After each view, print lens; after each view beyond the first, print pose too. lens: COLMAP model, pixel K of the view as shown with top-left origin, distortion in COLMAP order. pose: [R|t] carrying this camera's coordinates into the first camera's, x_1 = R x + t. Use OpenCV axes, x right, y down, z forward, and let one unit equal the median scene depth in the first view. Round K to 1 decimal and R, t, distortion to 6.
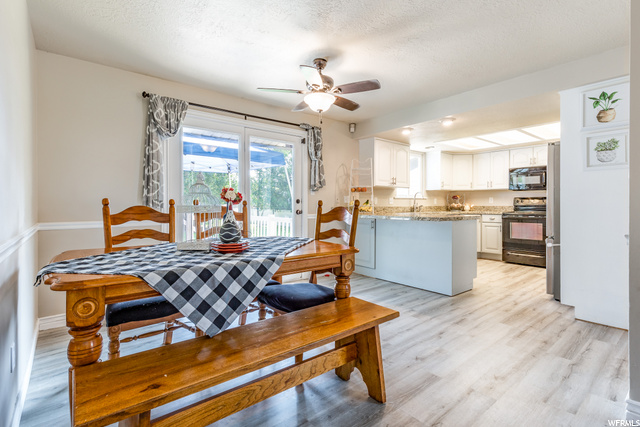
lens RADIAL K [[308.4, 0, 320.4], [0, 308.4, 206.2], [0, 0, 1]] dist [0.000955, 0.000003]
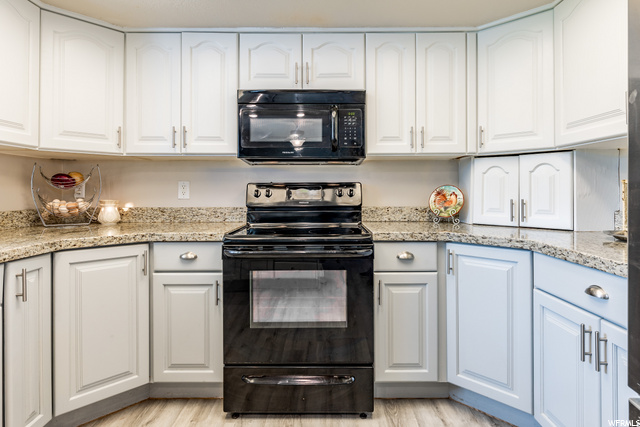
lens RADIAL K [[368.3, 0, 327.9], [0, 368.3, 192.0], [0, 0, 1]] dist [-0.005457, -0.000523]
pose [[0.631018, -0.001111, 0.775768, 0.436923], [0.005779, 0.999978, -0.003269, -0.018968], [-0.775747, 0.006546, 0.631010, 0.798935]]
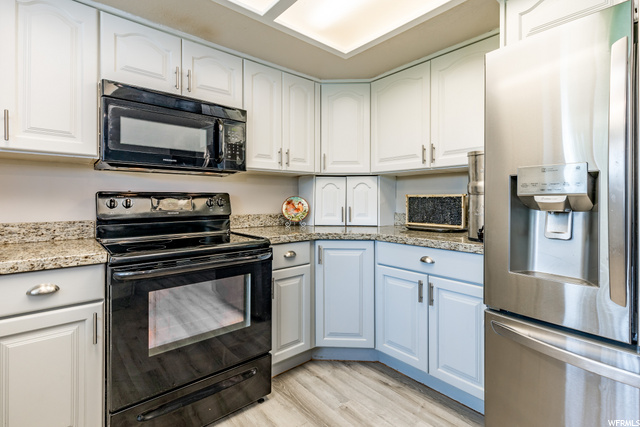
lens RADIAL K [[301.9, 0, 341.7], [0, 301.9, 202.0], [0, 0, 1]] dist [0.002530, 0.000359]
pose [[-0.060421, -0.004423, 0.998163, 0.398031], [0.006146, 0.999970, 0.004803, -0.021285], [-0.998154, 0.006425, -0.060391, 0.937451]]
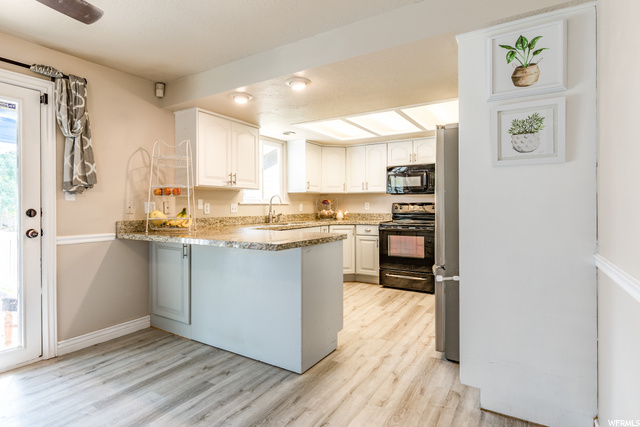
lens RADIAL K [[346.7, 0, 303.4], [0, 346.7, 206.8], [0, 0, 1]] dist [-0.003524, -0.000530]
pose [[0.952305, -0.002928, 0.305135, 0.157757], [0.004158, 0.999986, -0.003381, -0.018830], [-0.305121, 0.004489, 0.952303, 0.252547]]
